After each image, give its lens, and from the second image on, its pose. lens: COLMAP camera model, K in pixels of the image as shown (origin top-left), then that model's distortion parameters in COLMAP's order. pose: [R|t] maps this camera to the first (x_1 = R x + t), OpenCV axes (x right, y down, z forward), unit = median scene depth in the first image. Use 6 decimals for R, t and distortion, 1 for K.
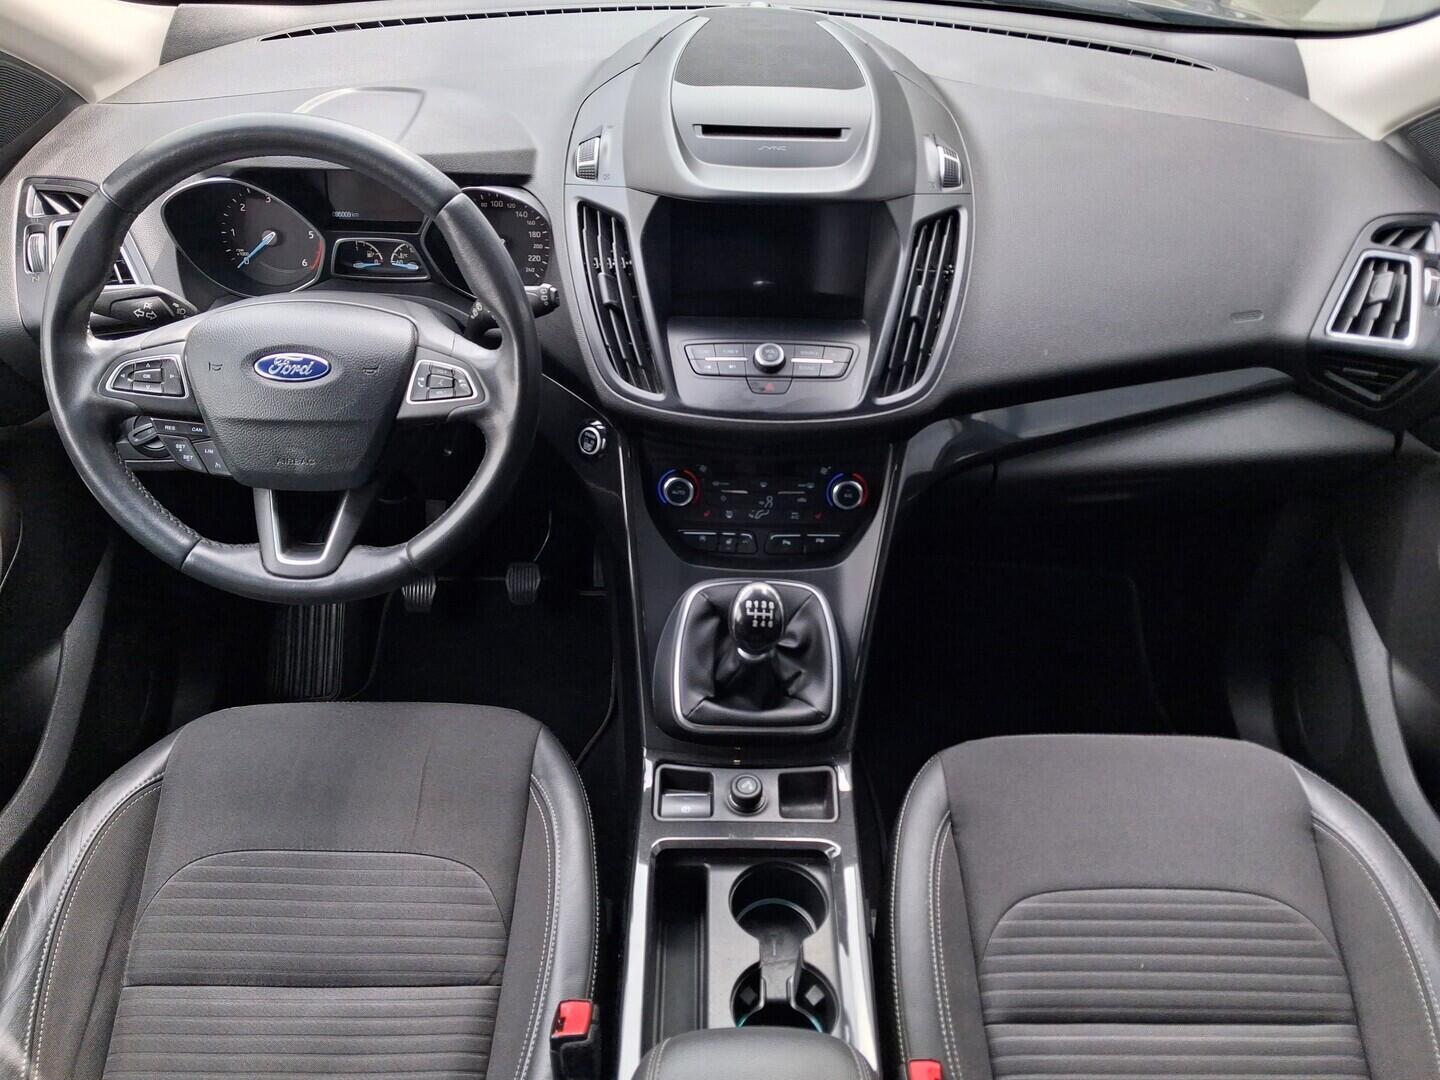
lens RADIAL K [[1202.8, 0, 715.6], [0, 1202.8, 541.1], [0, 0, 1]] dist [0.009931, -0.003891]
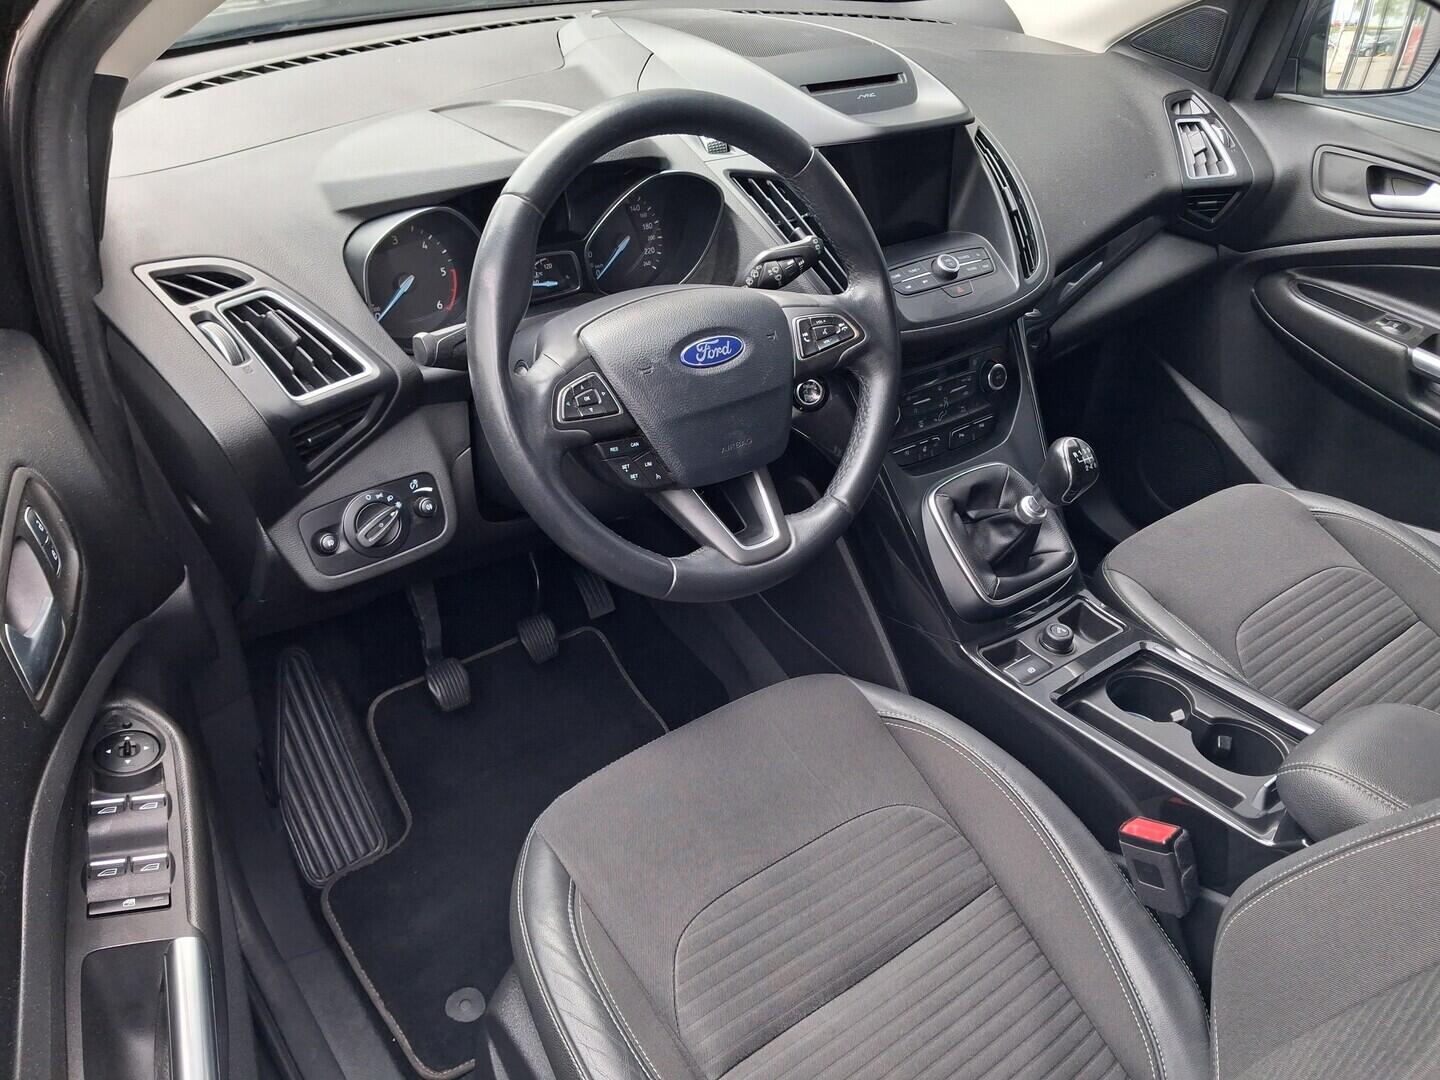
lens RADIAL K [[1202.8, 0, 715.6], [0, 1202.8, 541.1], [0, 0, 1]] dist [0.009931, -0.003891]
pose [[0.790460, -0.321520, 0.521343, -0.760830], [0.353316, 0.934619, 0.040697, -0.034193], [-0.500341, 0.152029, 0.852376, 0.173383]]
